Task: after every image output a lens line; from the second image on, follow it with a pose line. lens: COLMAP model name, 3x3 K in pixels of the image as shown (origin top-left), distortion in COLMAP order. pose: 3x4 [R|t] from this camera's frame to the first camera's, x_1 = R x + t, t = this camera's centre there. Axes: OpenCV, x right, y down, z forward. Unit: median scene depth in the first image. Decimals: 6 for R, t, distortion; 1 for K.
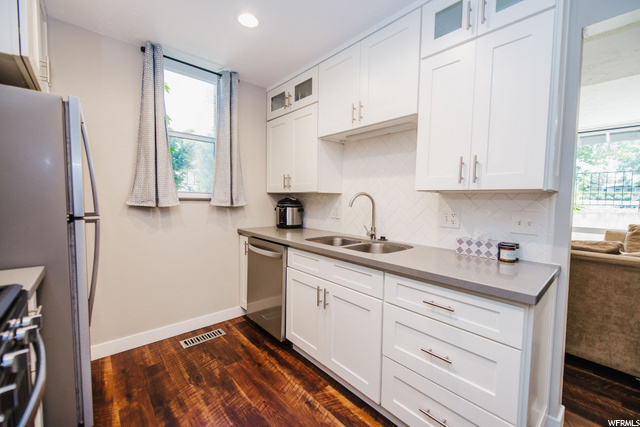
lens RADIAL K [[260.2, 0, 330.0], [0, 260.2, 213.5], [0, 0, 1]] dist [0.006116, -0.002929]
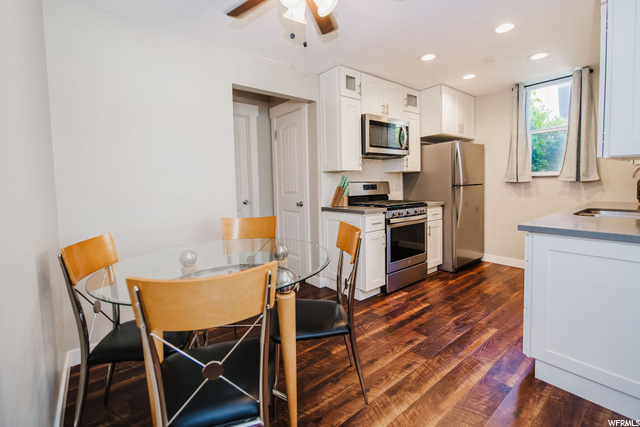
lens RADIAL K [[284.0, 0, 320.6], [0, 284.0, 199.6], [0, 0, 1]] dist [-0.003820, -0.002760]
pose [[-0.076329, 0.039098, -0.996316, 1.152160], [-0.032776, 0.998592, 0.041699, 0.047614], [0.996544, 0.035838, -0.074940, -0.079375]]
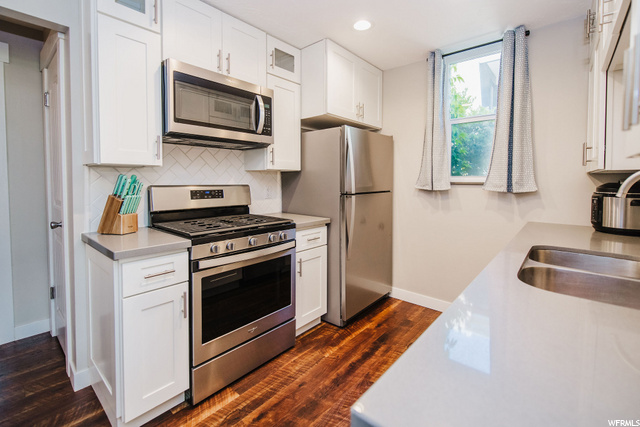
lens RADIAL K [[284.0, 0, 322.9], [0, 284.0, 190.6], [0, 0, 1]] dist [-0.003820, -0.002760]
pose [[0.115067, 0.018500, -0.993185, 0.504337], [-0.054757, 0.998425, 0.012254, -0.012669], [0.991847, 0.052974, 0.115899, 0.367188]]
